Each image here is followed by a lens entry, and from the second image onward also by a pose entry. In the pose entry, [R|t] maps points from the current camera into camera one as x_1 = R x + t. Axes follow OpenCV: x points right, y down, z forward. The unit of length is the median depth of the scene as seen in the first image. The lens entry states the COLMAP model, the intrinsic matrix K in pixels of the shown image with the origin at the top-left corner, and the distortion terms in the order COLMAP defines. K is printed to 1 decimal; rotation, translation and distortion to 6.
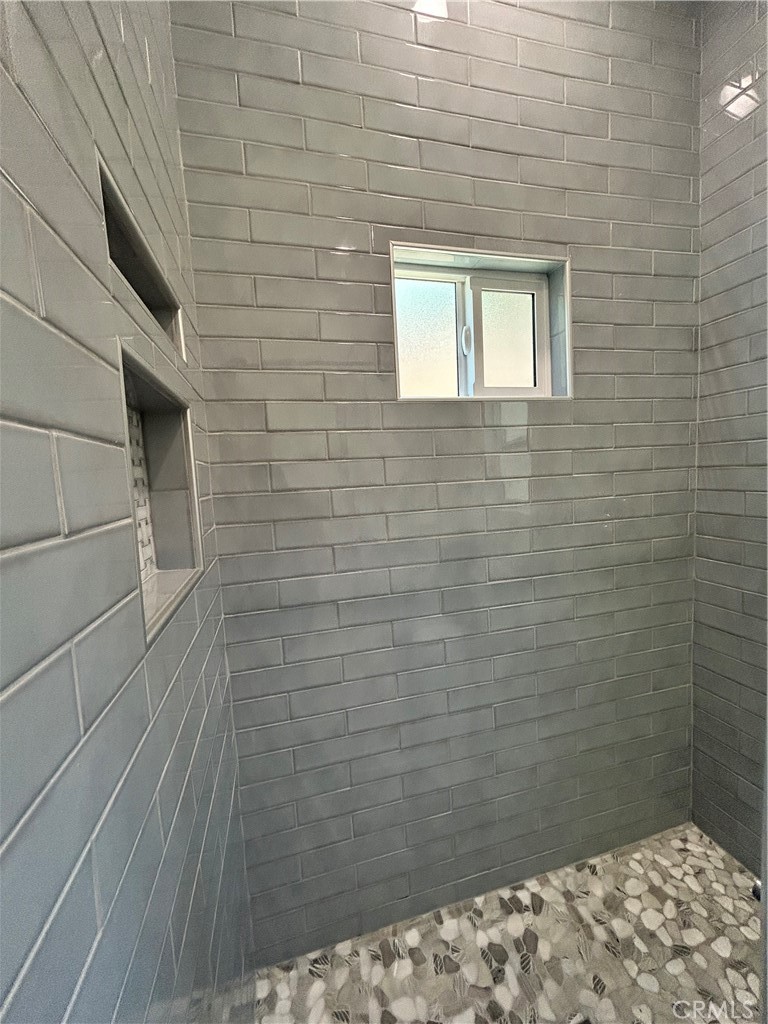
lens RADIAL K [[413.8, 0, 386.1], [0, 413.8, 507.5], [0, 0, 1]] dist [-0.003354, 0.001346]
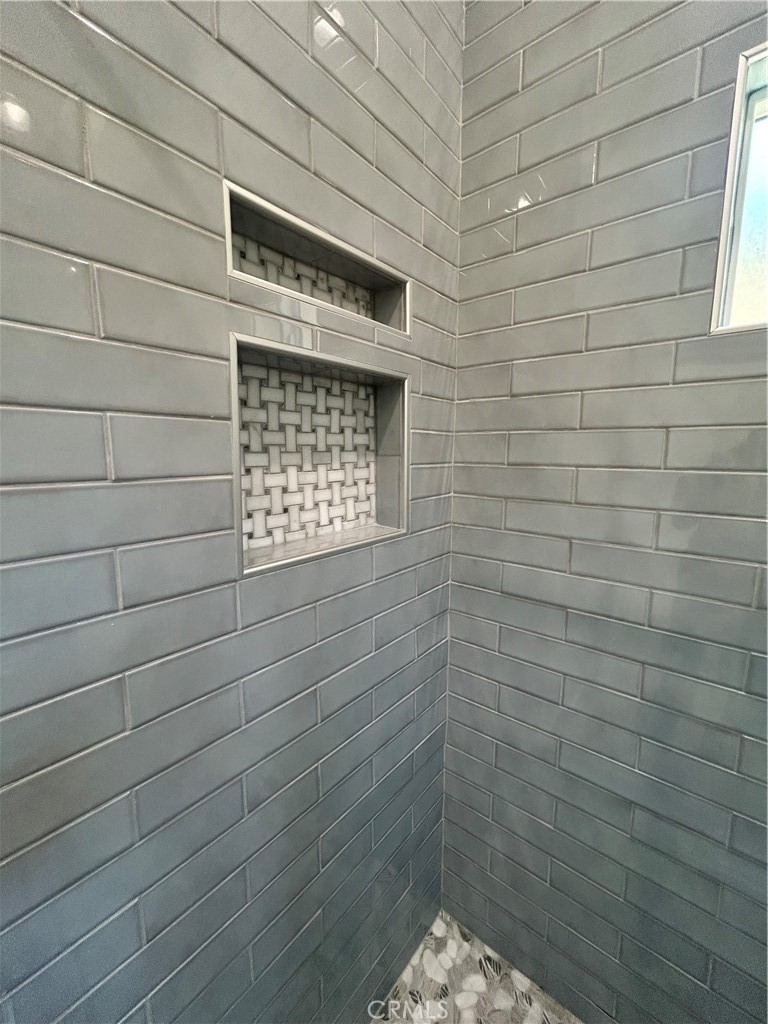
lens RADIAL K [[413.8, 0, 384.1], [0, 413.8, 506.5], [0, 0, 1]] dist [-0.003354, 0.001346]
pose [[0.583850, 0.162362, -0.795461, 0.277712], [-0.095852, 0.986731, 0.131050, -0.038190], [0.806183, -0.000267, 0.591666, 0.238745]]
